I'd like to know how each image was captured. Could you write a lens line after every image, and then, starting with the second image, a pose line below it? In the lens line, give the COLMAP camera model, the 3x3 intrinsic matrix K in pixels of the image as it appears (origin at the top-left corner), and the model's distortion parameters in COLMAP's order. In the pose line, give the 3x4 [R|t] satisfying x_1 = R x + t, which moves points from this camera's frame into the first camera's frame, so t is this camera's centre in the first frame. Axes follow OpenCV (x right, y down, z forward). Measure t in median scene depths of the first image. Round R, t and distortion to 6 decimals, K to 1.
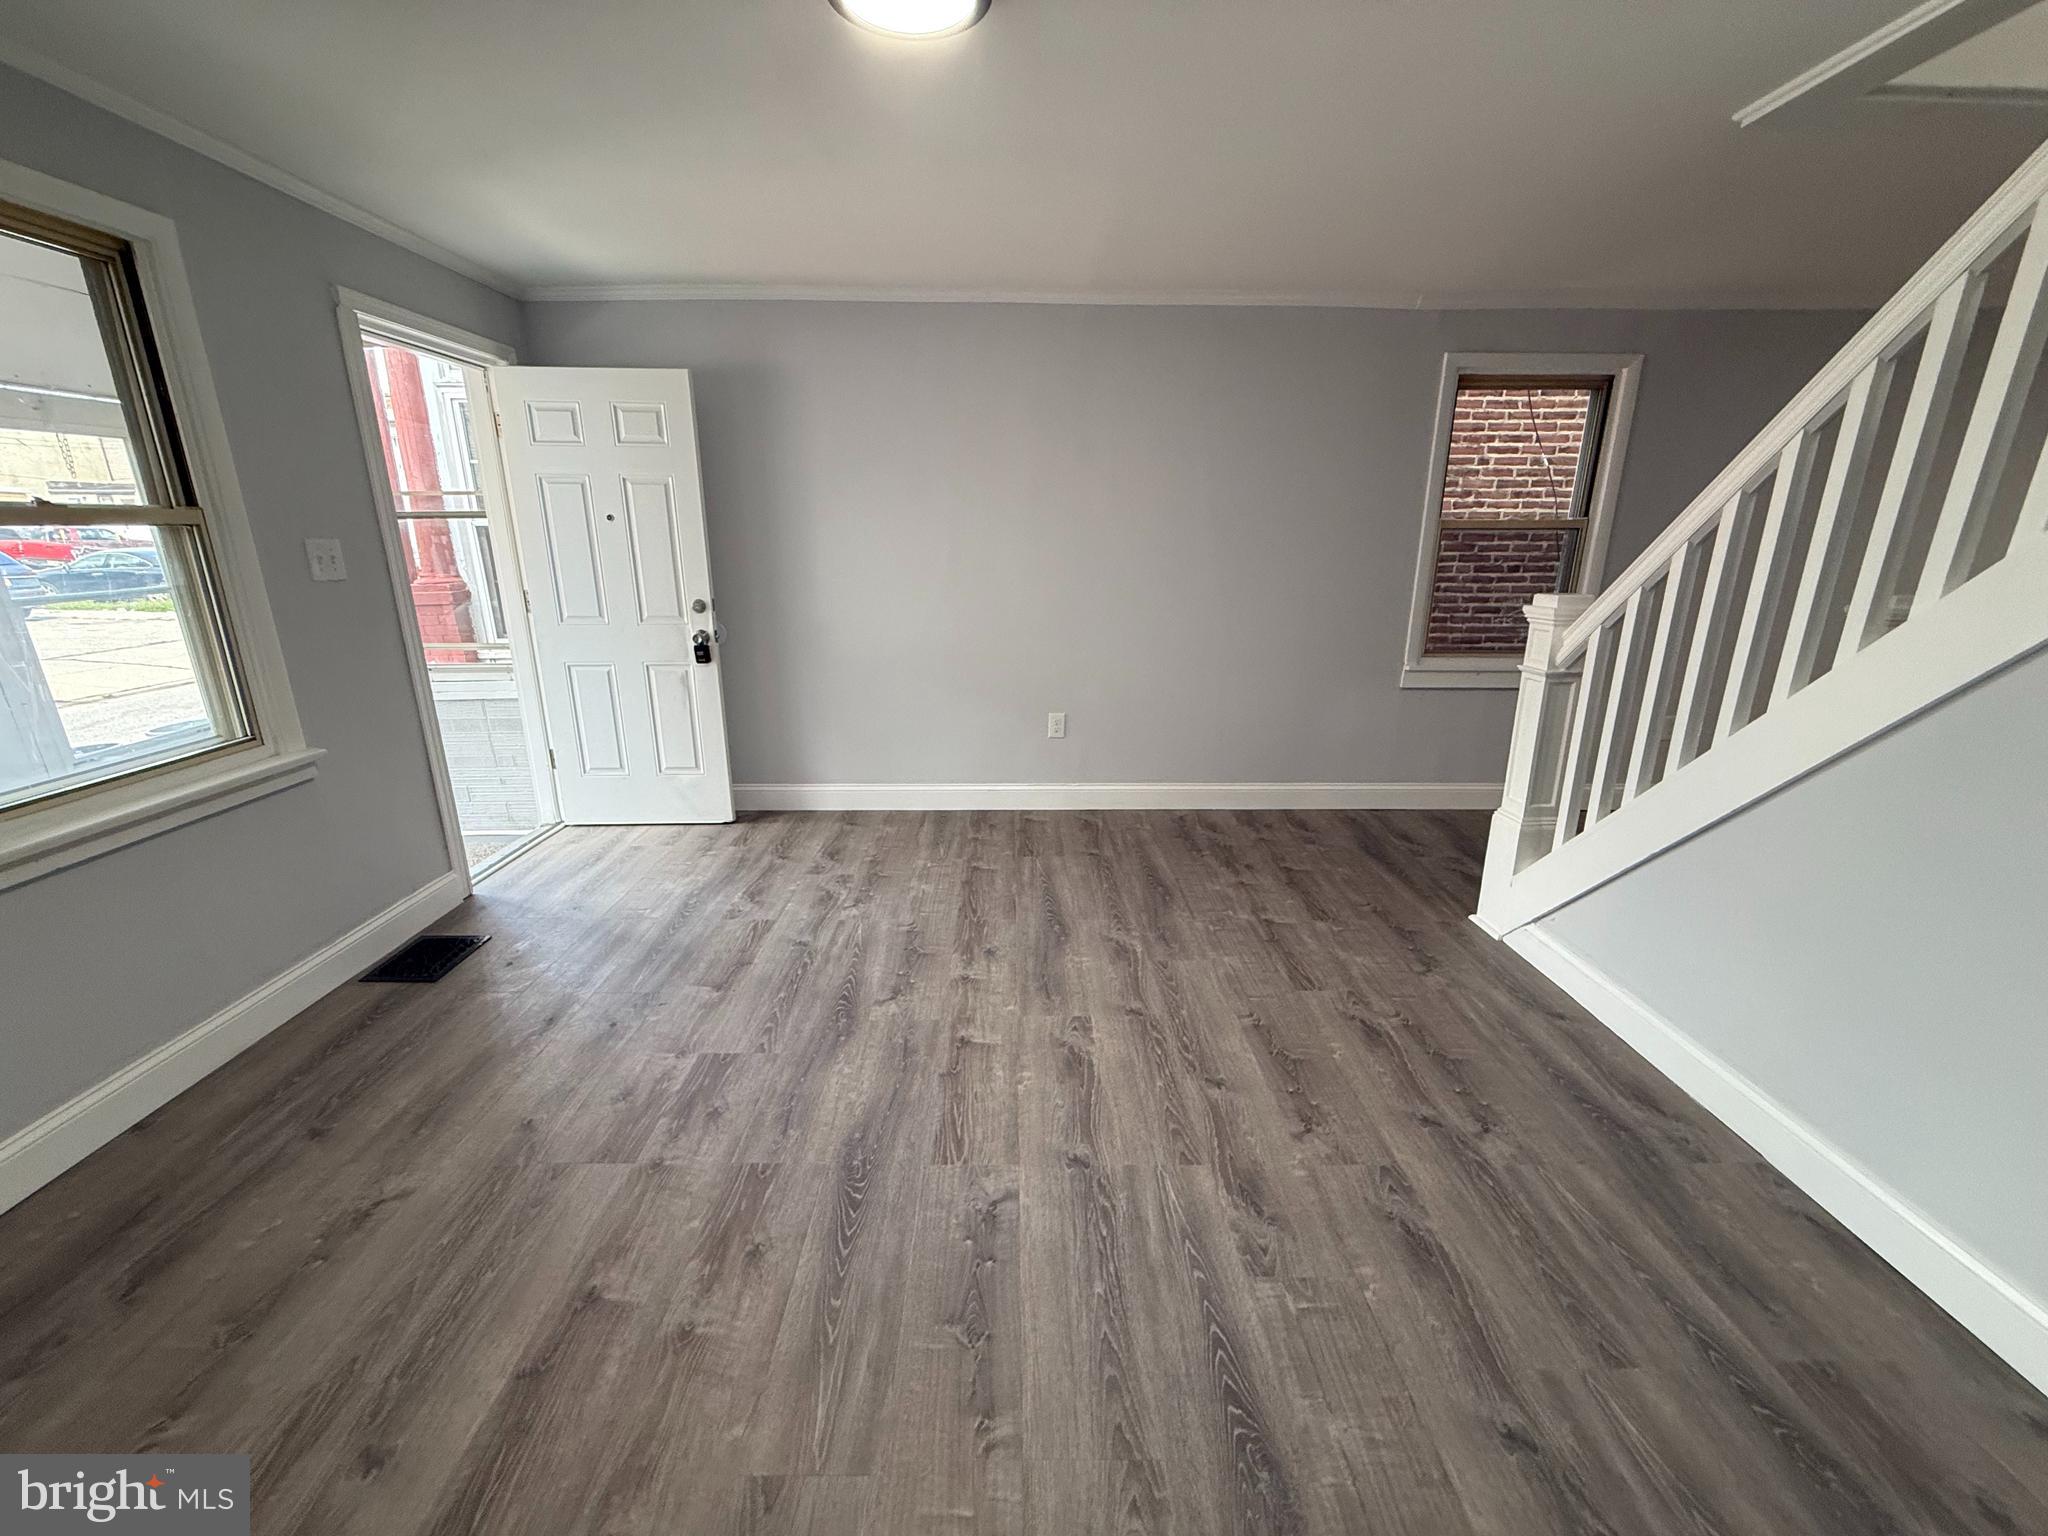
lens RADIAL K [[817.3, 0, 1021.0], [0, 817.3, 769.2], [0, 0, 1]] dist [0.000509, -0.000441]
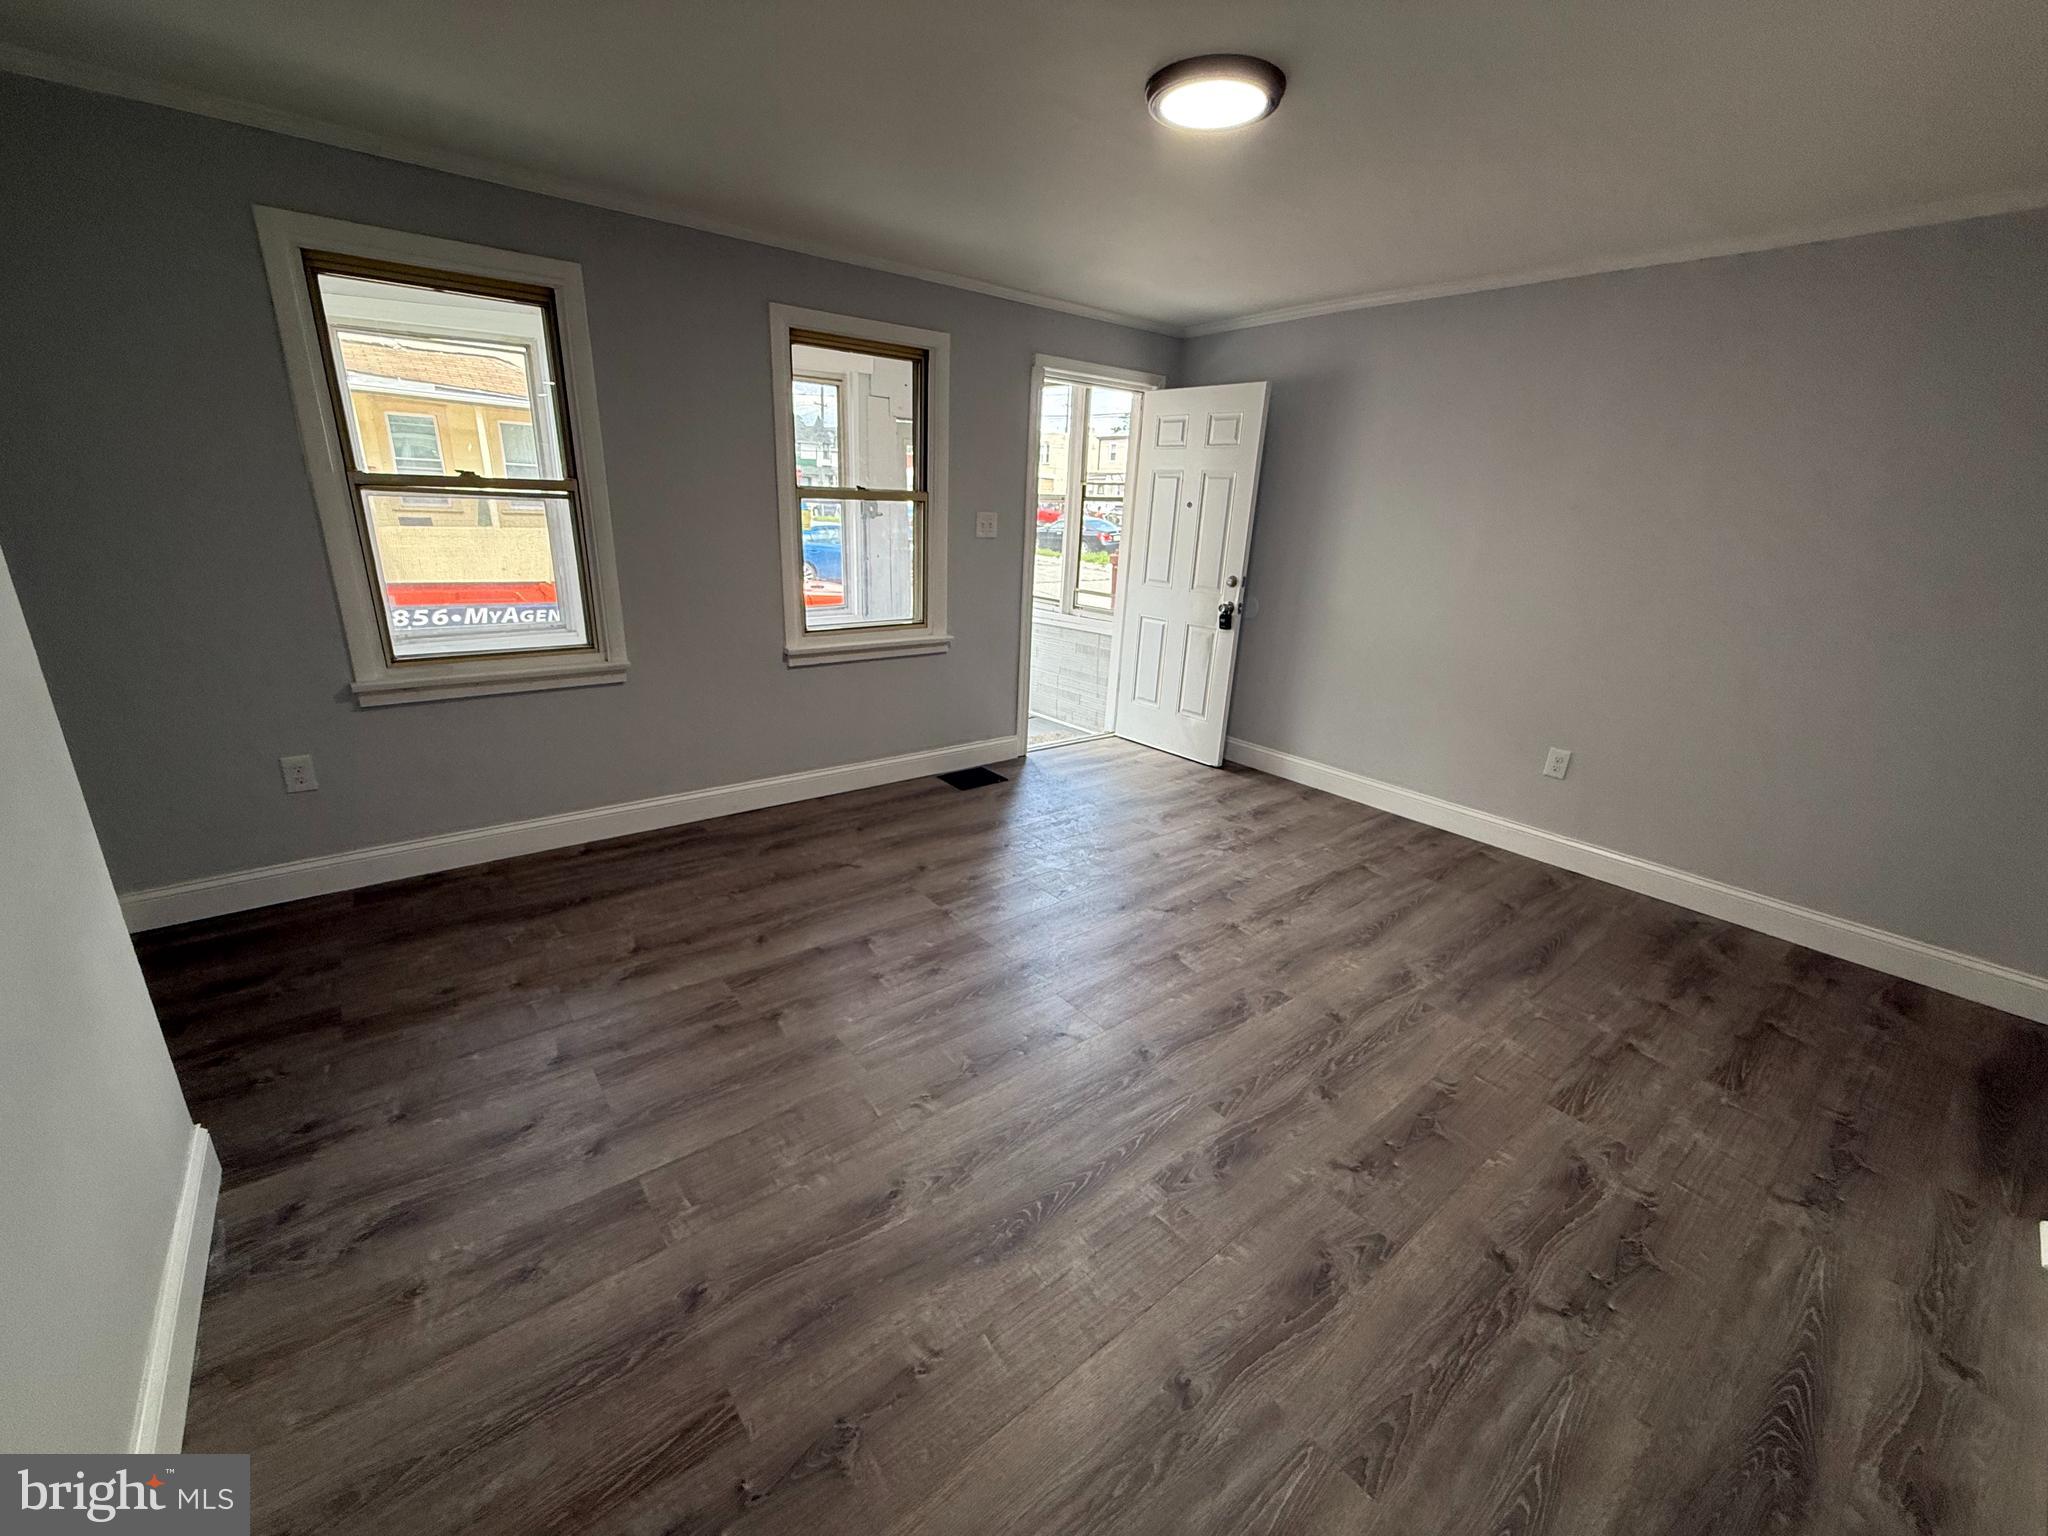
lens RADIAL K [[817.3, 0, 1017.1], [0, 817.3, 769.6], [0, 0, 1]] dist [0.000509, -0.000441]
pose [[0.609818, 0.271241, -0.744681, 0.559020], [-0.261616, 0.955837, 0.133916, -0.022124], [0.748117, 0.113156, 0.653847, 0.026183]]
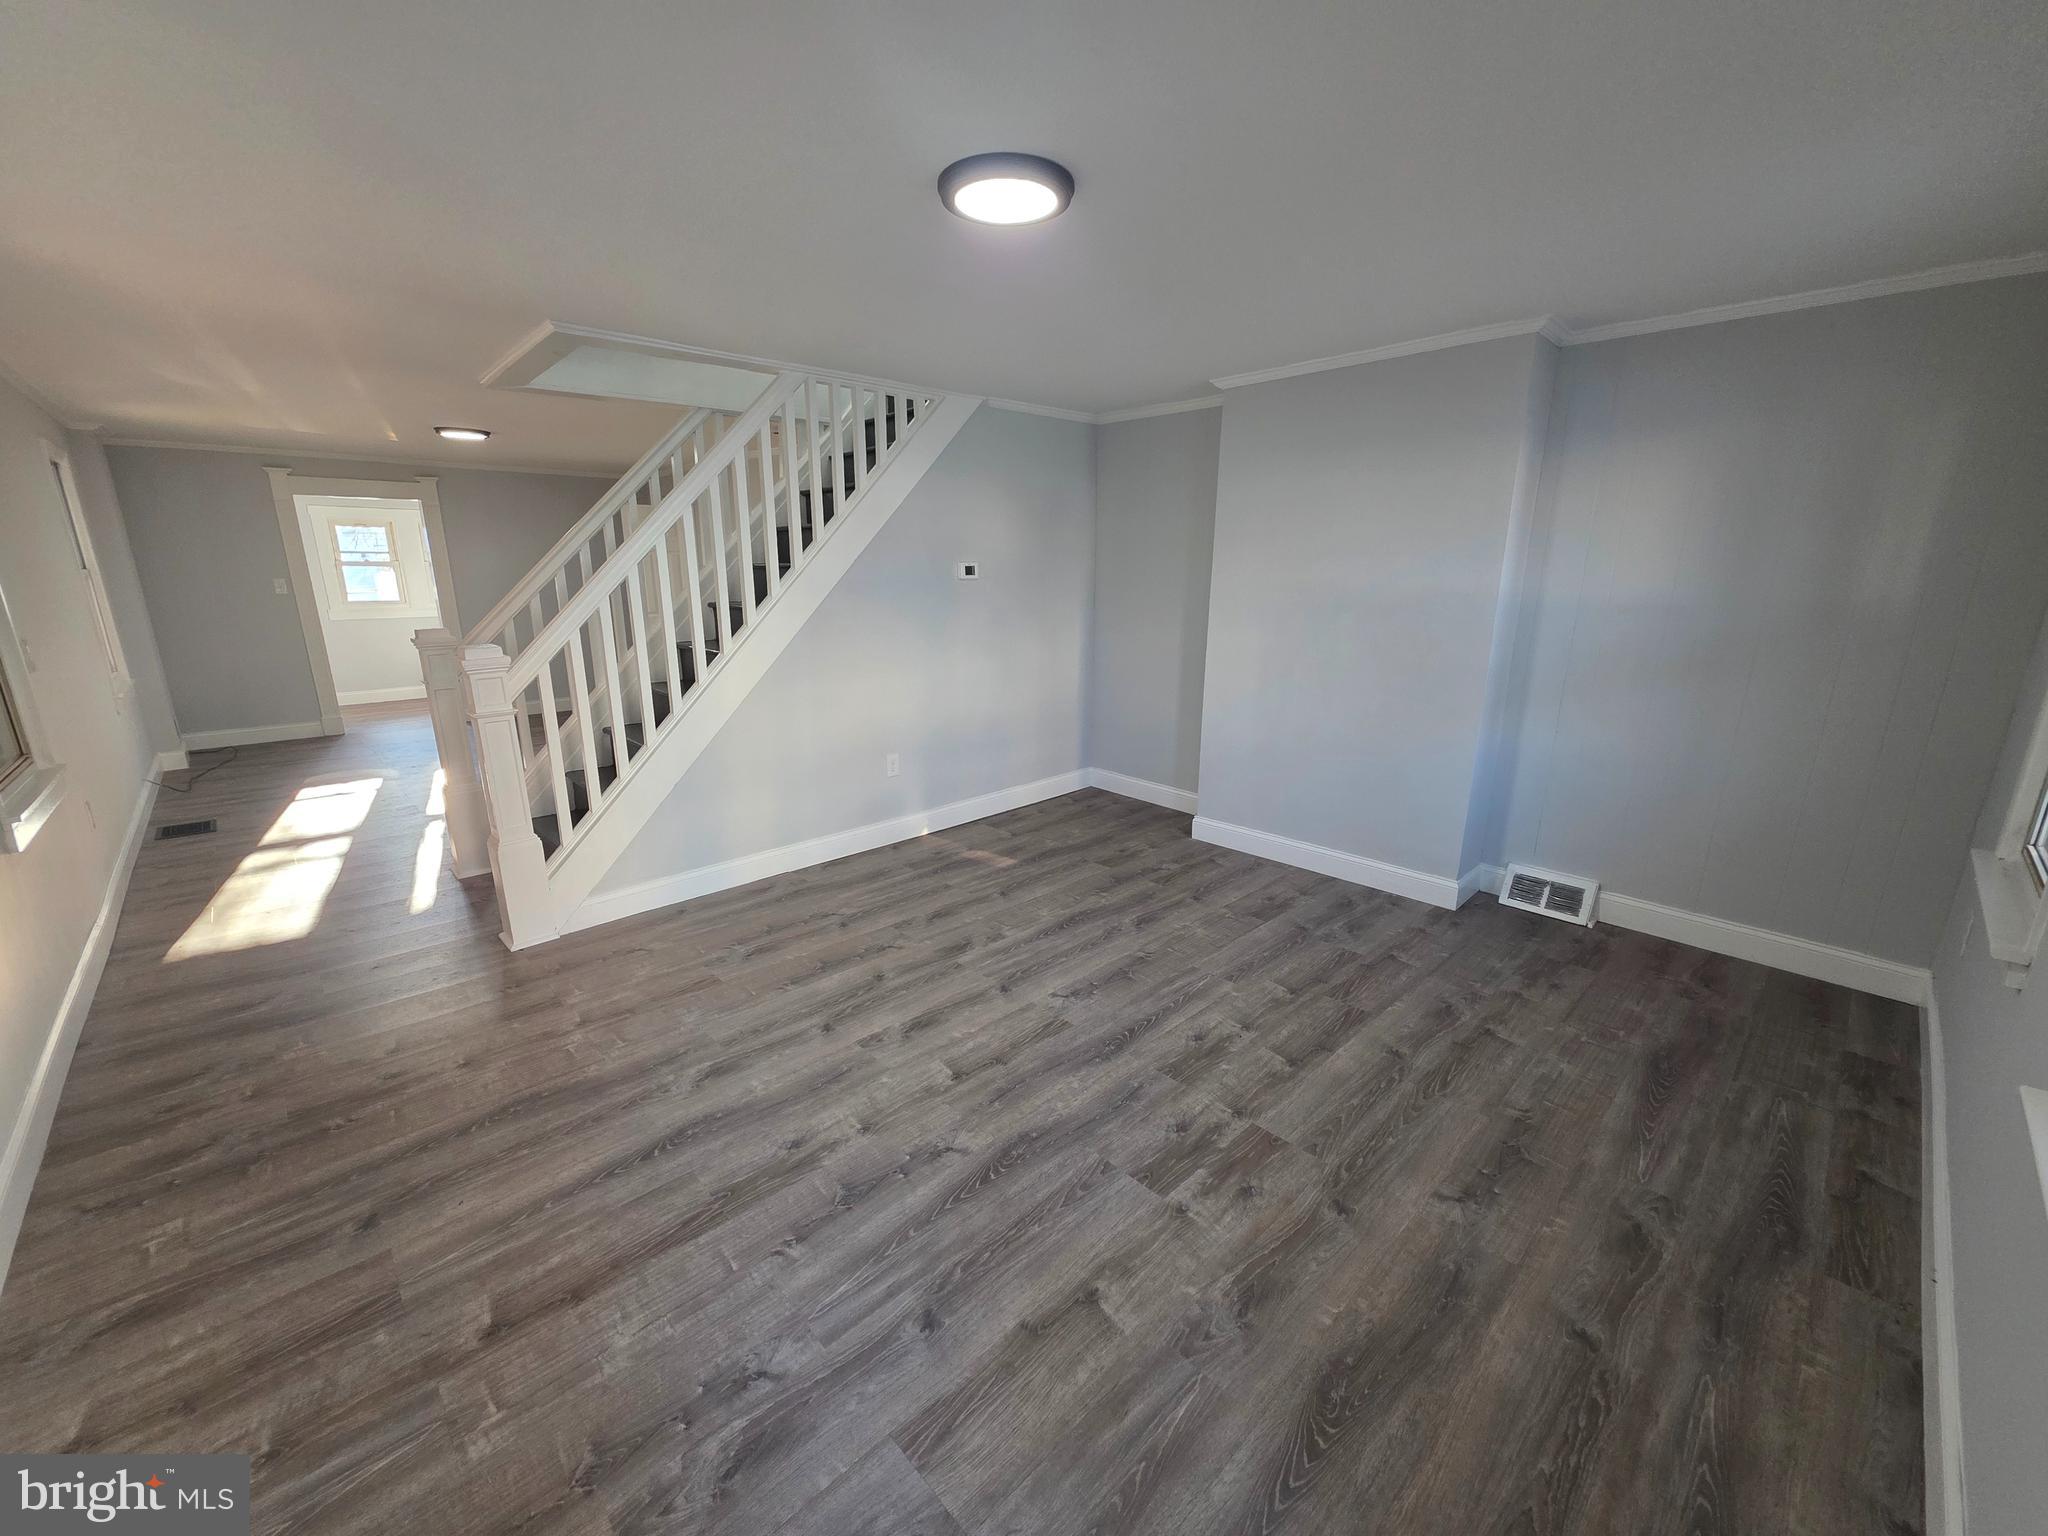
lens RADIAL K [[812.2, 0, 1012.4], [0, 812.2, 770.7], [0, 0, 1]] dist [0.001778, -0.000505]
pose [[-0.674026, -0.188436, 0.714269, -0.749344], [0.205358, 0.881006, 0.426212, -0.425908], [-0.709589, 0.433959, -0.555124, 1.277767]]
